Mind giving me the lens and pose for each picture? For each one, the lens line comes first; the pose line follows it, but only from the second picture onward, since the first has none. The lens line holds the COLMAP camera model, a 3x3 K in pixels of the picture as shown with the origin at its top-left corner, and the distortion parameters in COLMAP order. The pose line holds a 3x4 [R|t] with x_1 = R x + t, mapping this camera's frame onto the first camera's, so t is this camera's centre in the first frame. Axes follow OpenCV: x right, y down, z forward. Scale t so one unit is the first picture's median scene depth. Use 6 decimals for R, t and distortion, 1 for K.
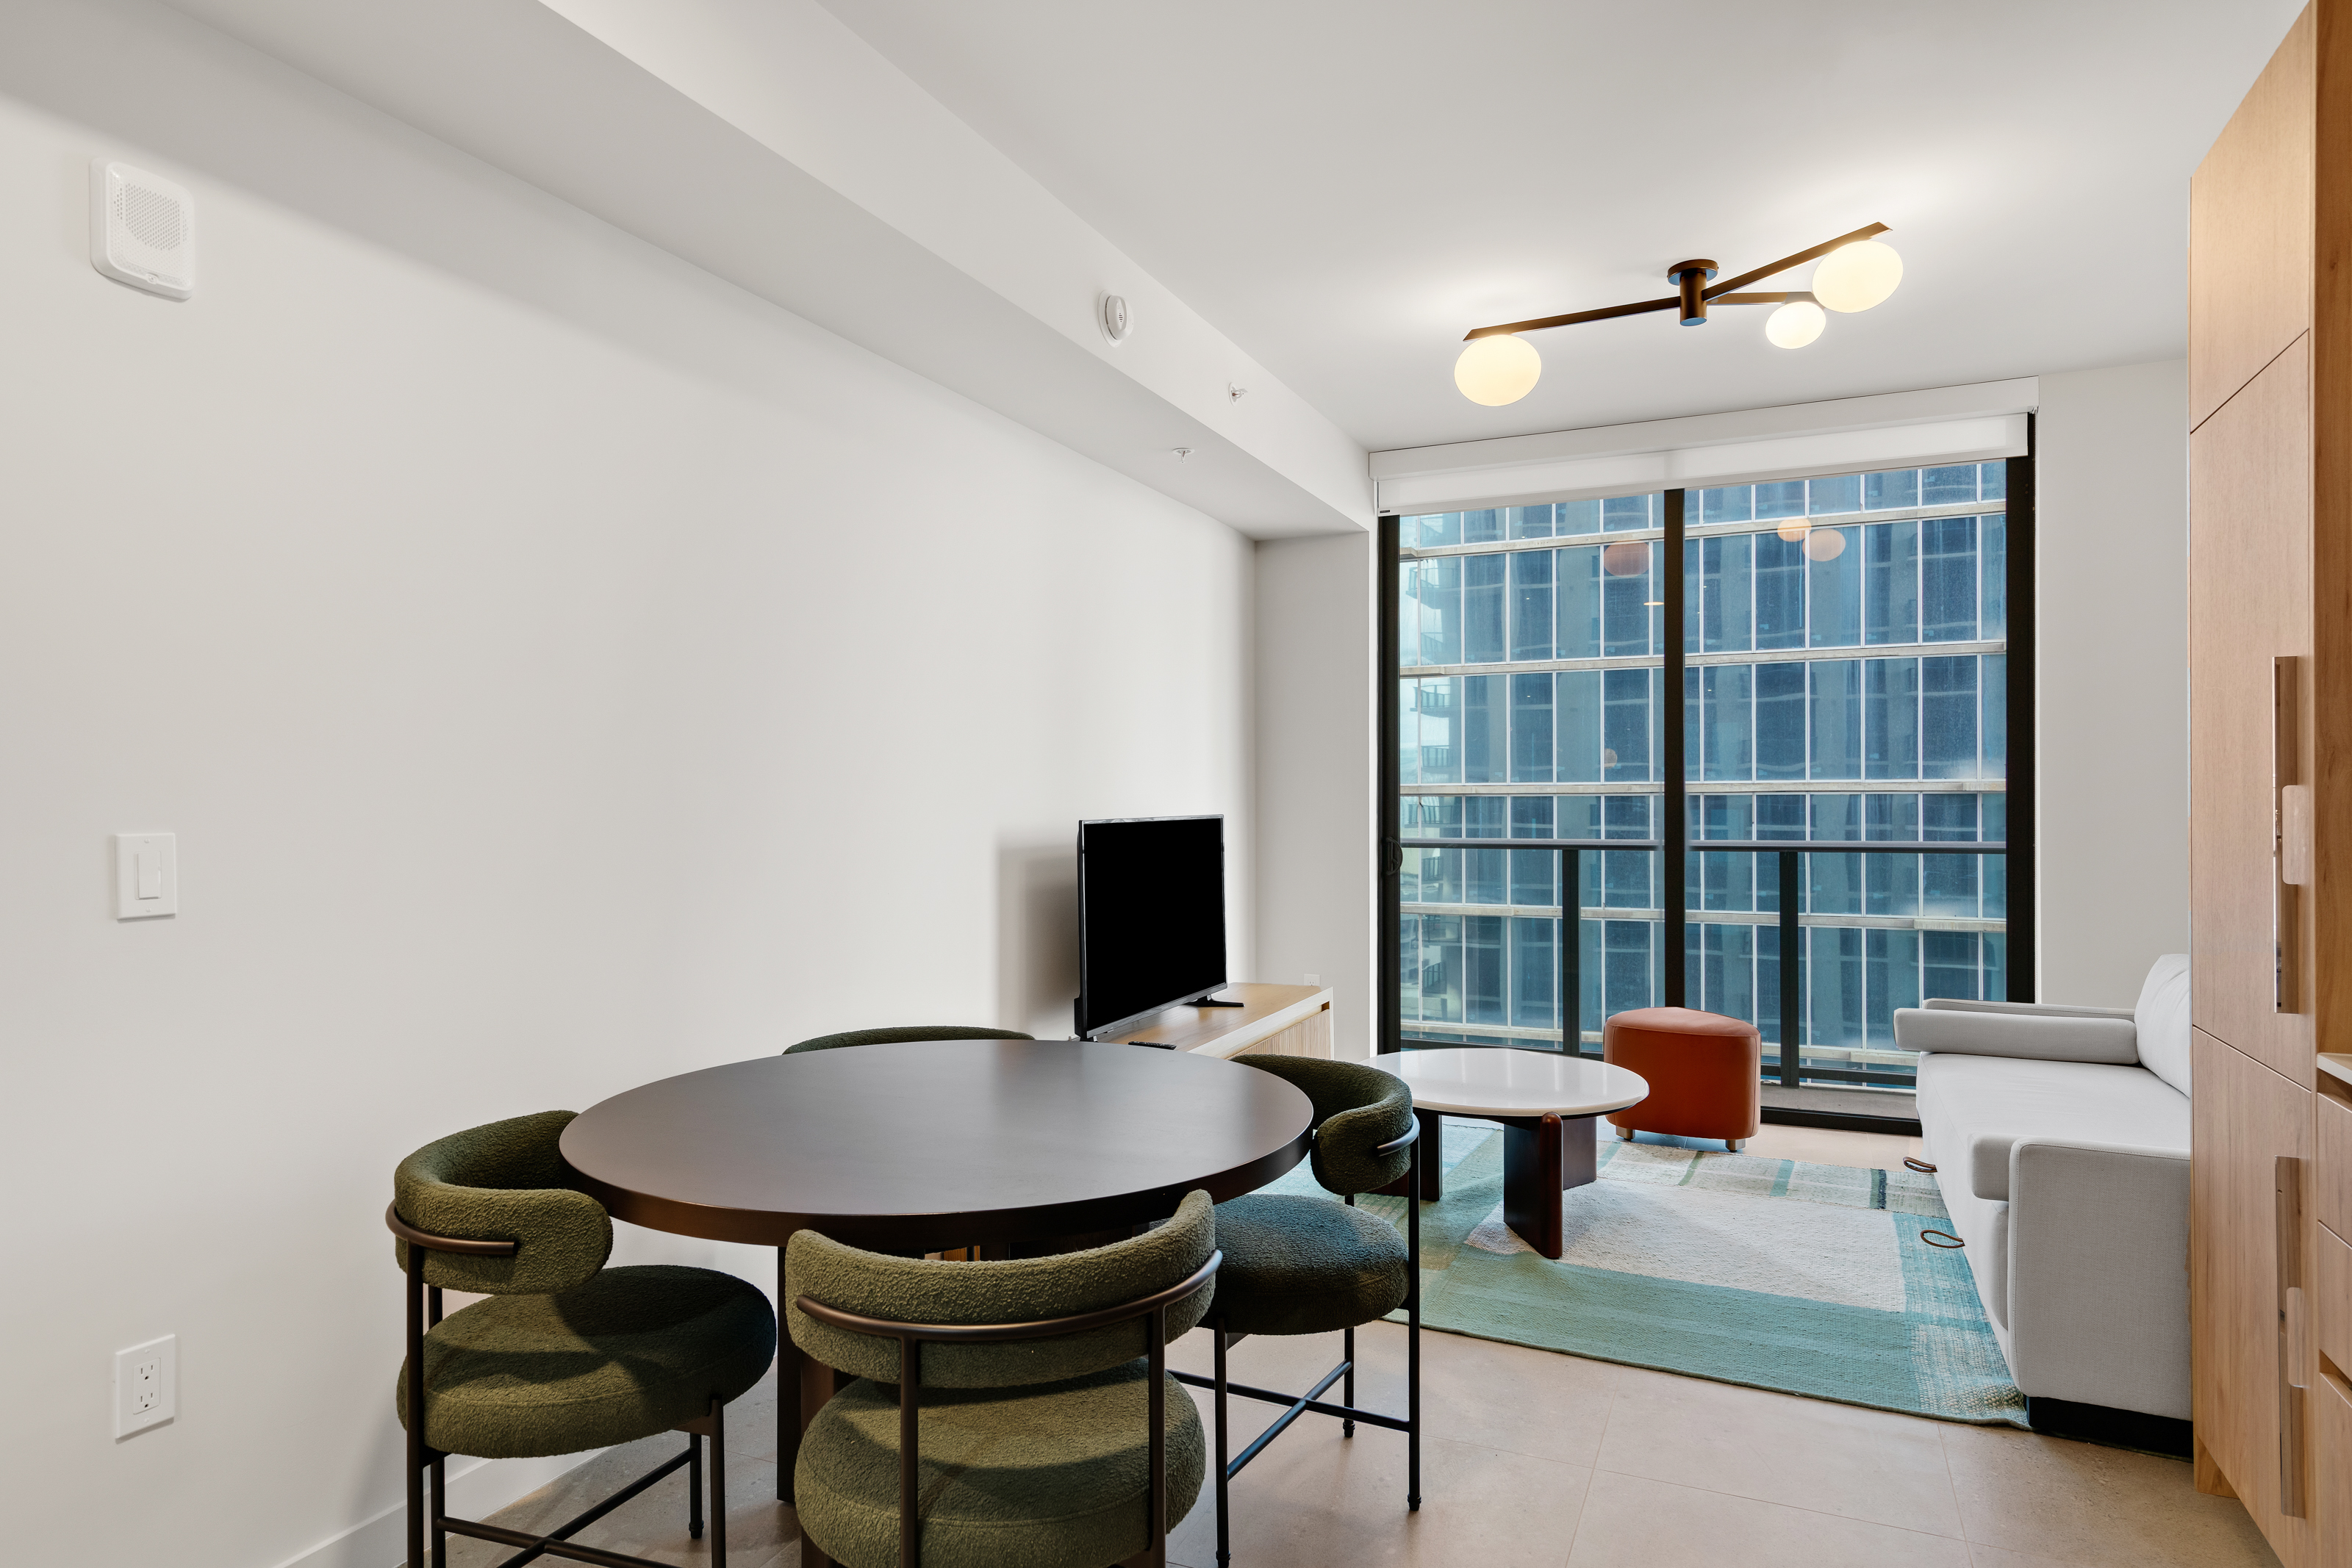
lens RADIAL K [[1341.3, 0, 1182.7], [0, 1341.3, 801.2], [0, 0, 1]] dist [0.012506, -0.006362]
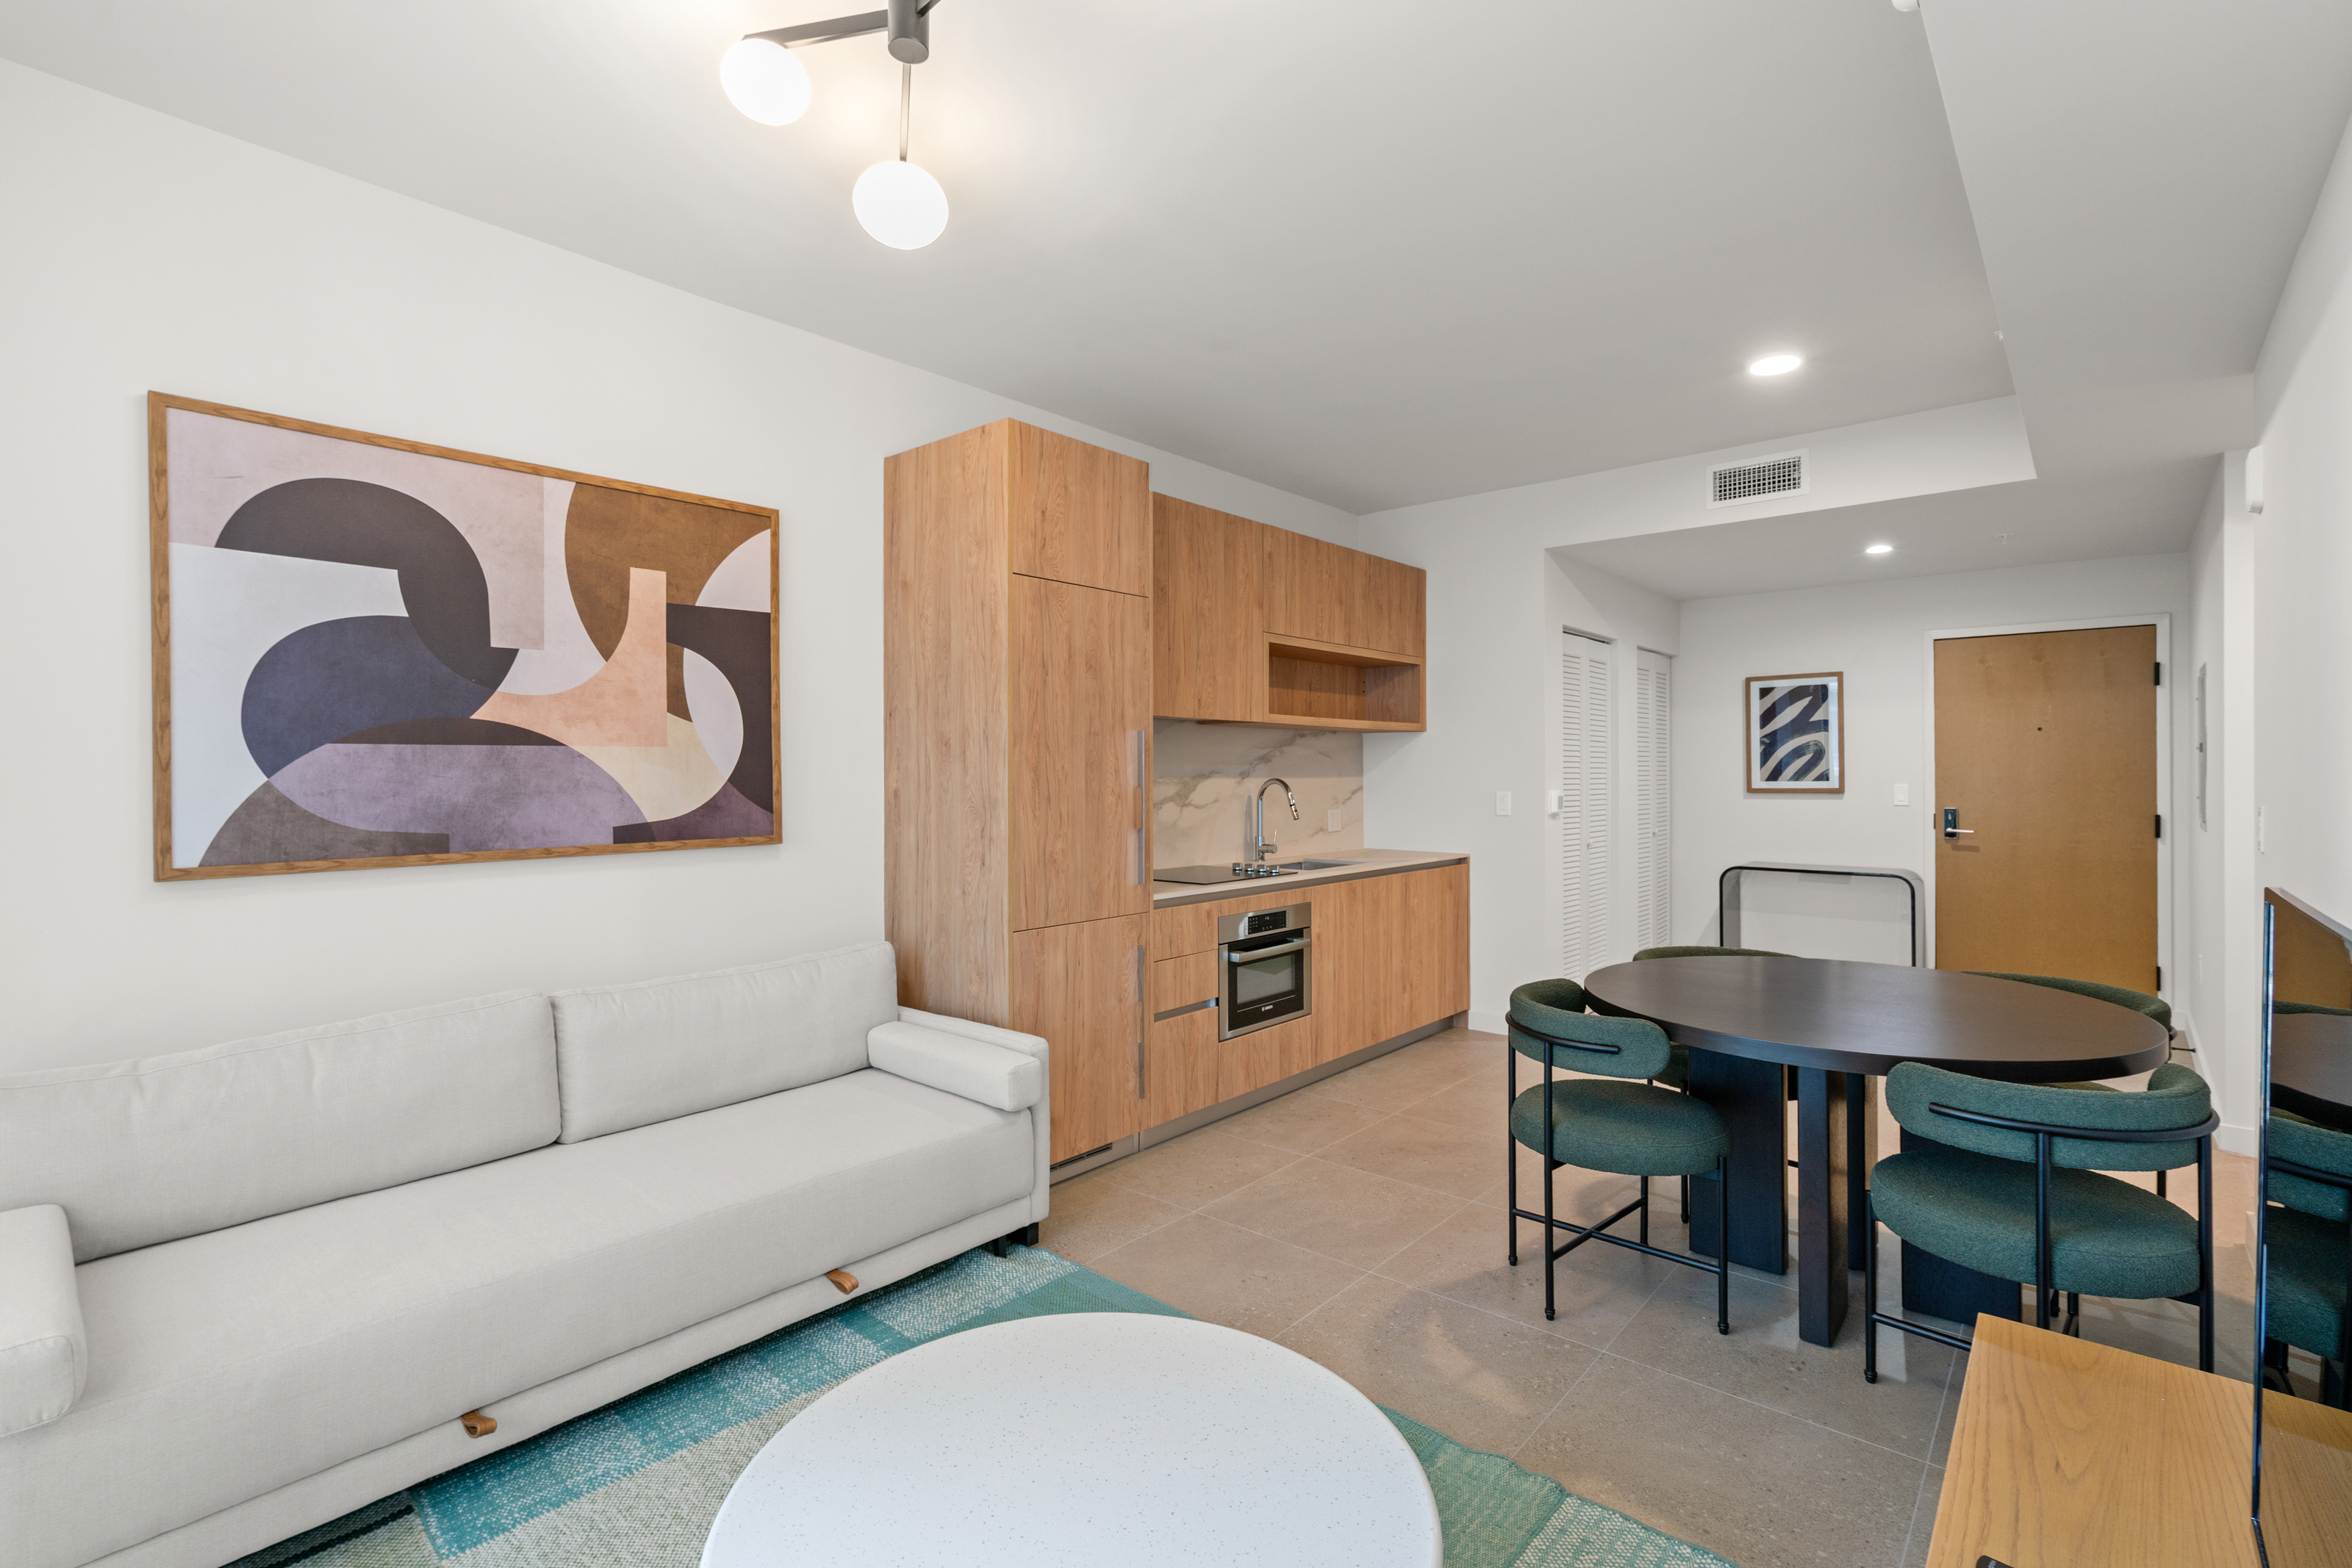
lens RADIAL K [[1066.2, 0, 1175.8], [0, 1066.2, 775.6], [0, 0, 1]] dist [-0.007242, 0.003698]
pose [[-0.956146, 0.007629, 0.292792, 0.084702], [0.008638, 0.999960, 0.002155, -0.012290], [-0.292764, 0.004590, -0.956174, 1.039654]]
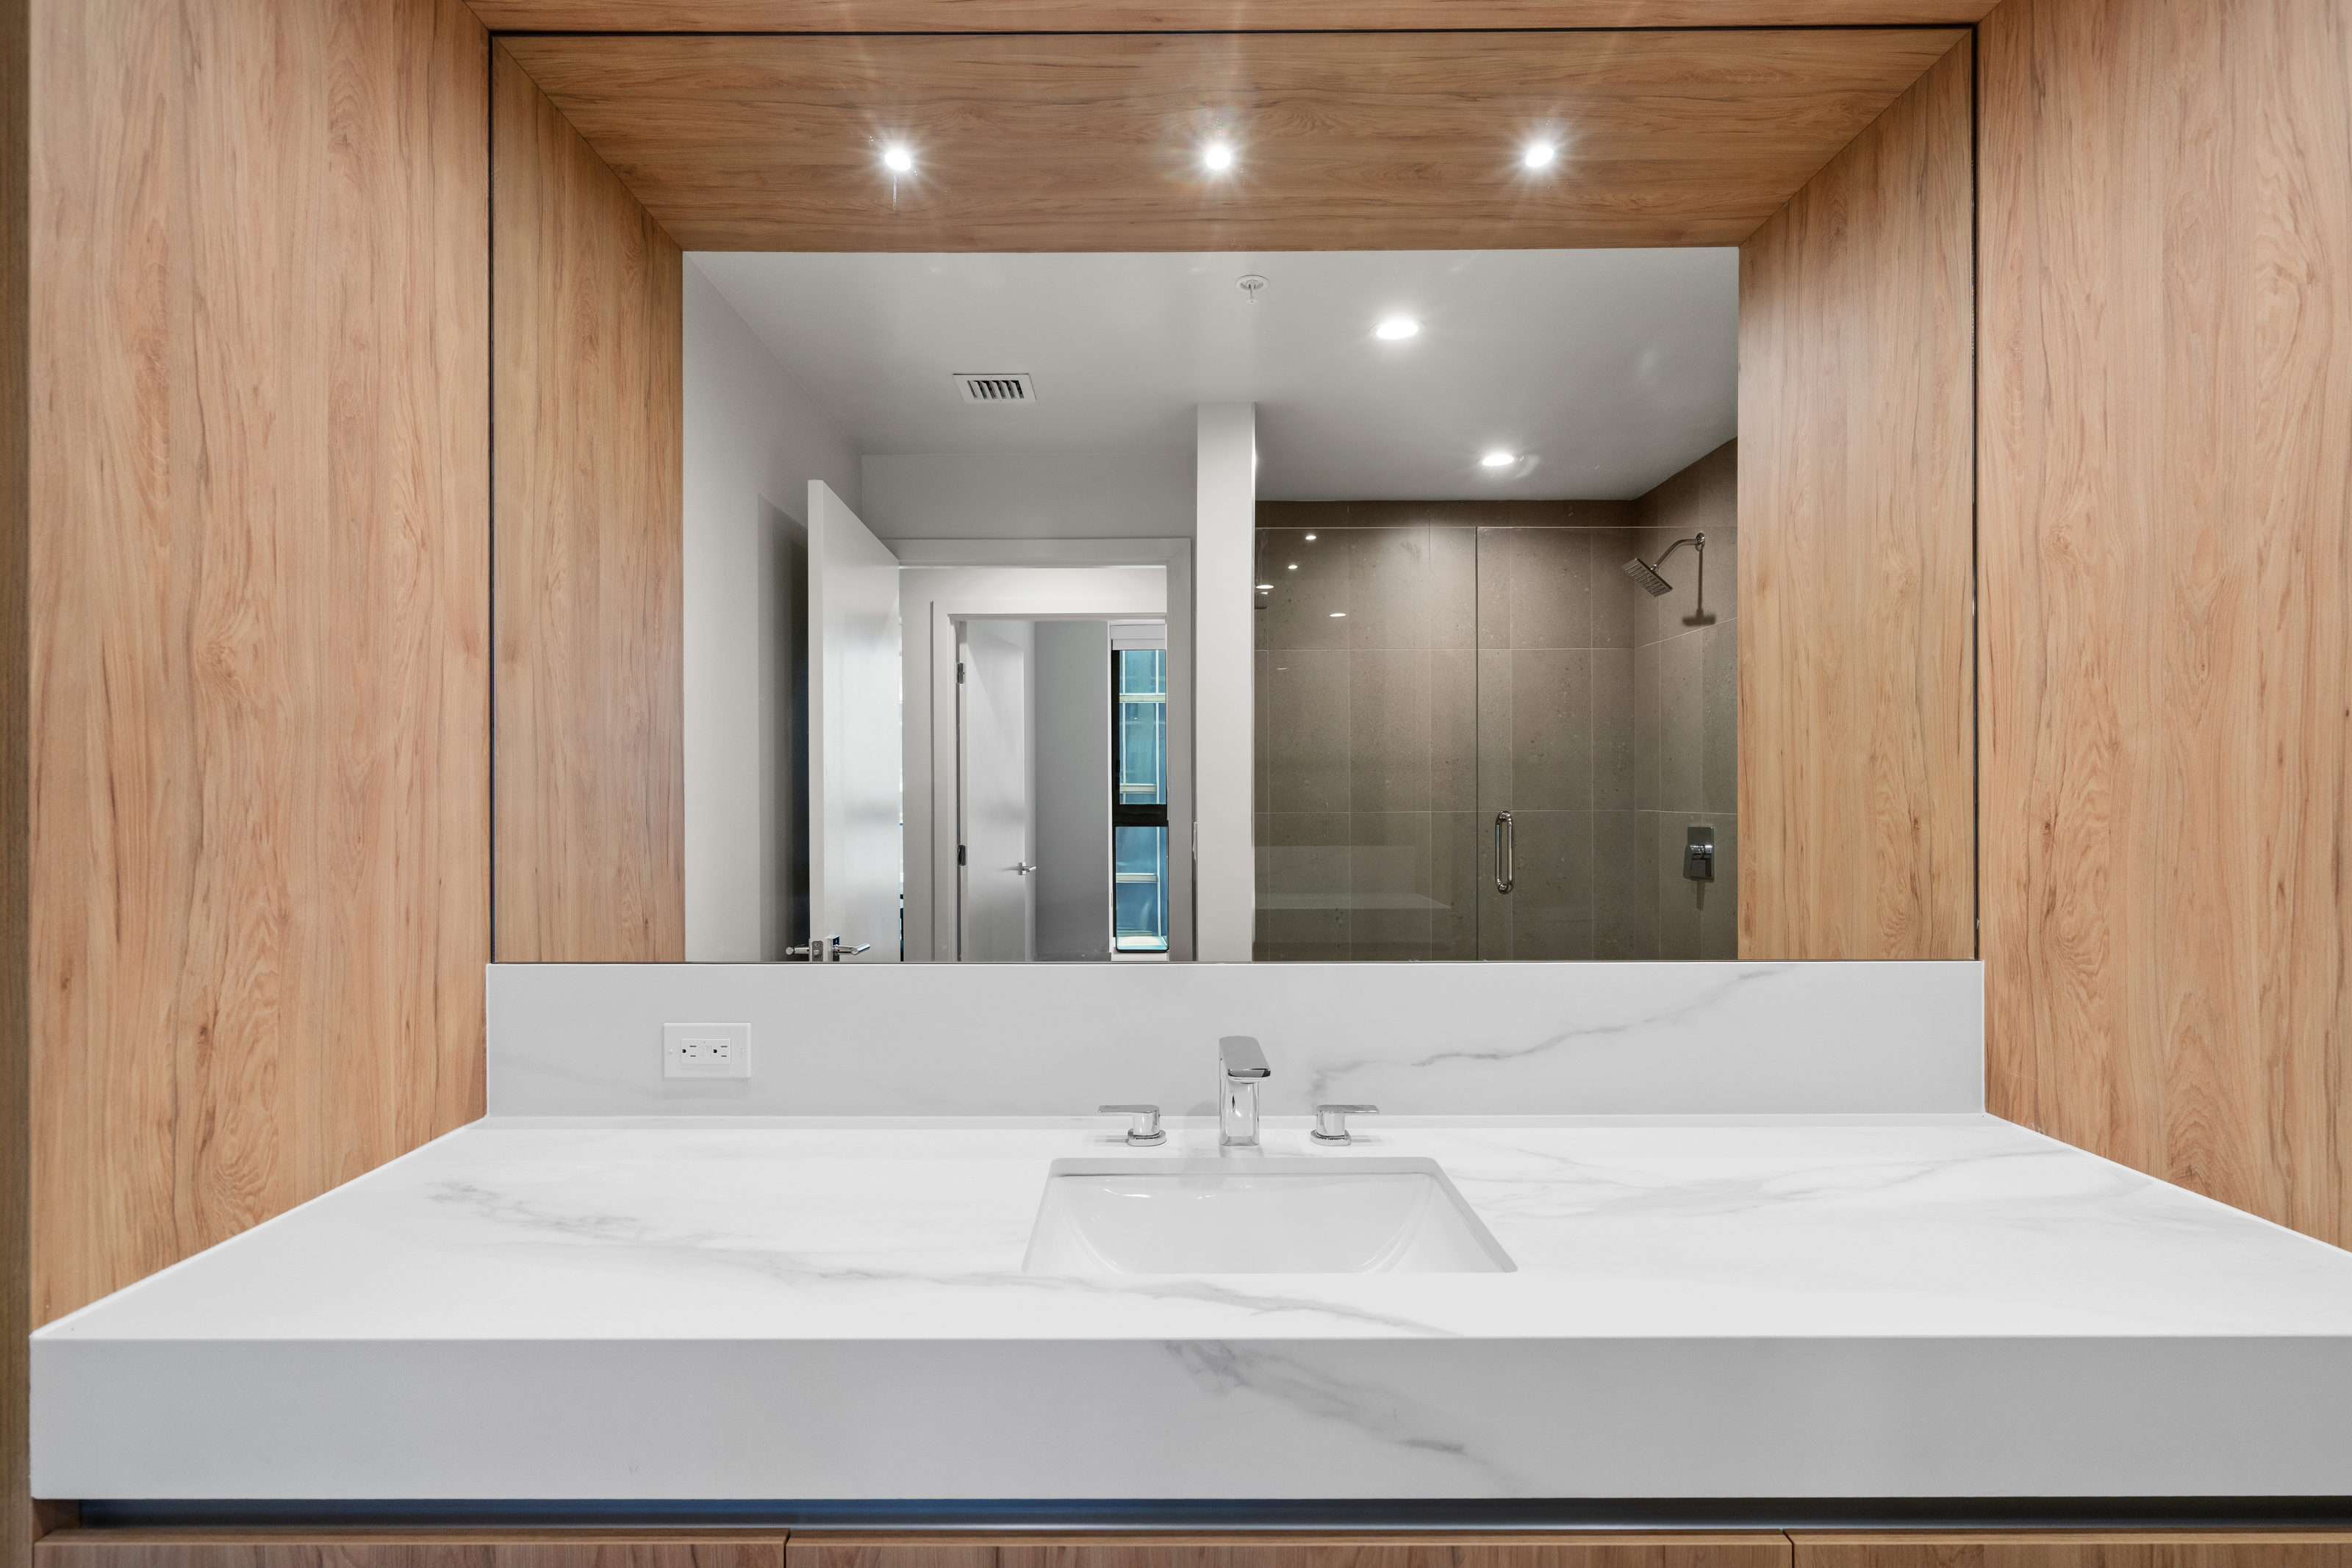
lens RADIAL K [[1066.2, 0, 1153.4], [0, 1066.2, 793.1], [0, 0, 1]] dist [-0.007242, 0.003698]
pose [[-0.905521, 0.010002, -0.424183, 0.269854], [0.007397, 0.999942, 0.007789, 0.062069], [0.424237, 0.003915, -0.905543, 0.704037]]
